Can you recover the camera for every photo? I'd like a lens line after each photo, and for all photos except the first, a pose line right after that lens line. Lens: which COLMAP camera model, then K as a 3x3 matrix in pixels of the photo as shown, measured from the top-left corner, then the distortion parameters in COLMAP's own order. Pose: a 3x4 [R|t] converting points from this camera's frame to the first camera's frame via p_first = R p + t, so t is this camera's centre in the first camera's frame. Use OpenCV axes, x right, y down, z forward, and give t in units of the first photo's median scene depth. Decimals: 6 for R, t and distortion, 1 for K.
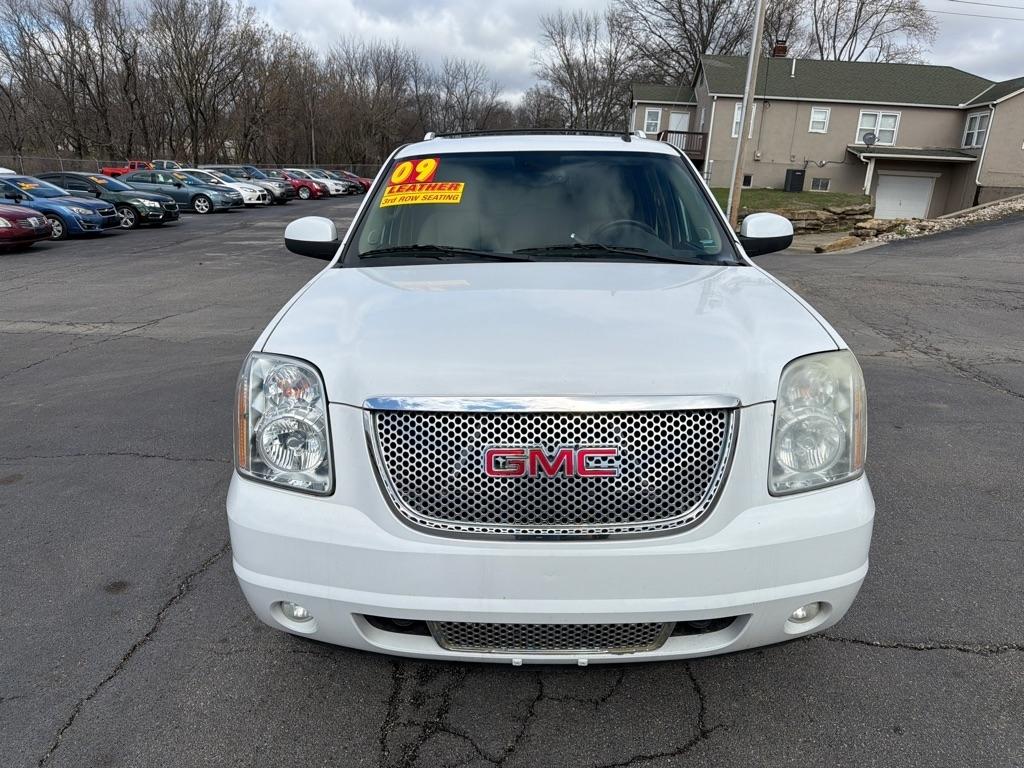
lens RADIAL K [[736.1, 0, 500.9], [0, 736.1, 399.4], [0, 0, 1]] dist [0.013317, -0.022299]
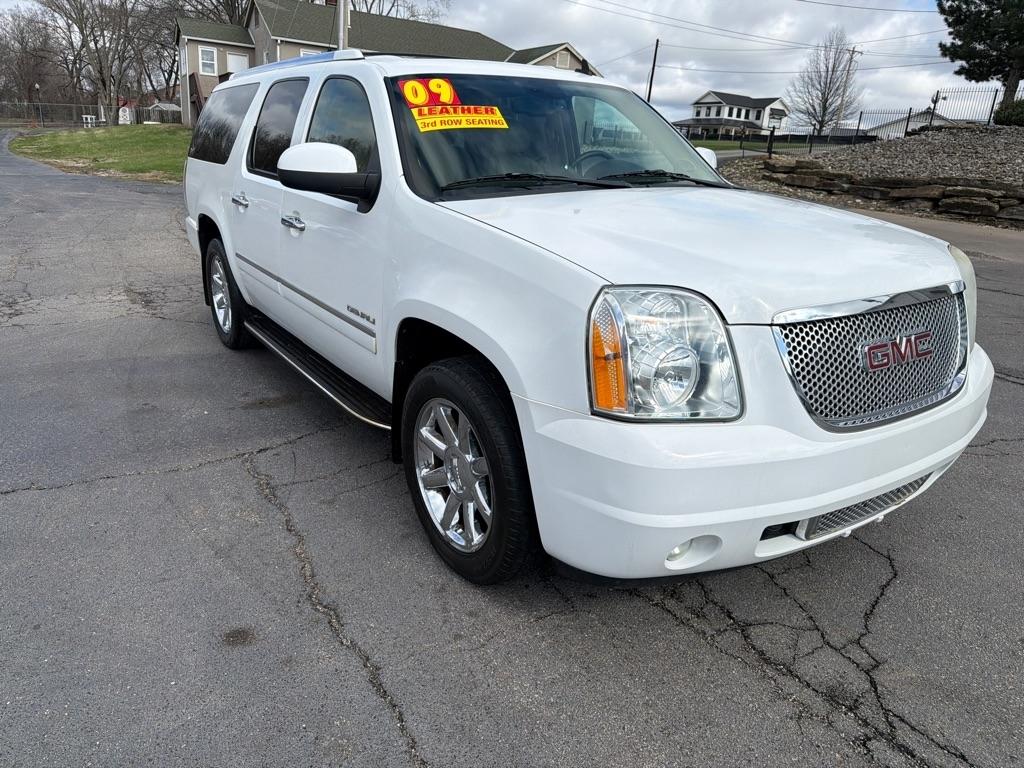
lens RADIAL K [[736.1, 0, 484.1], [0, 736.1, 405.4], [0, 0, 1]] dist [0.013317, -0.022299]
pose [[0.824146, -0.168758, 0.540651, -0.618509], [0.132557, 0.985538, 0.105560, -0.021626], [-0.550646, -0.015329, 0.834598, 0.217187]]
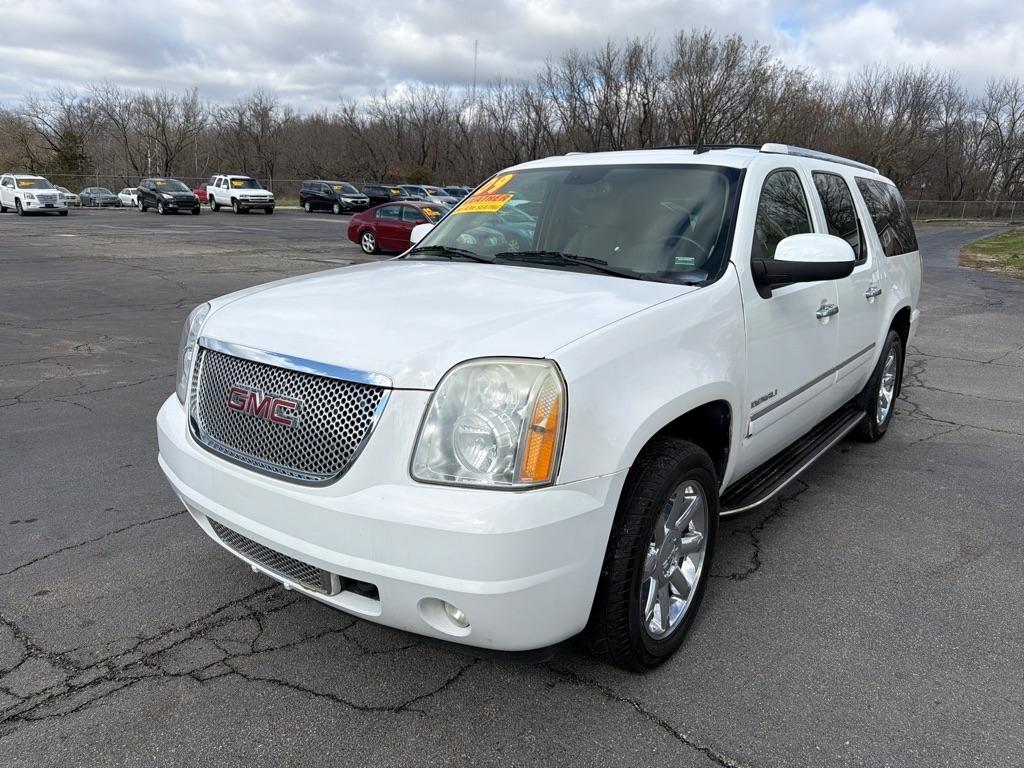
lens RADIAL K [[736.1, 0, 514.5], [0, 736.1, 392.4], [0, 0, 1]] dist [0.013317, -0.022299]
pose [[0.792421, 0.163055, -0.587776, 0.624766], [-0.193783, 0.980984, 0.010883, -0.017117], [0.578374, 0.105277, 0.808950, 0.138407]]
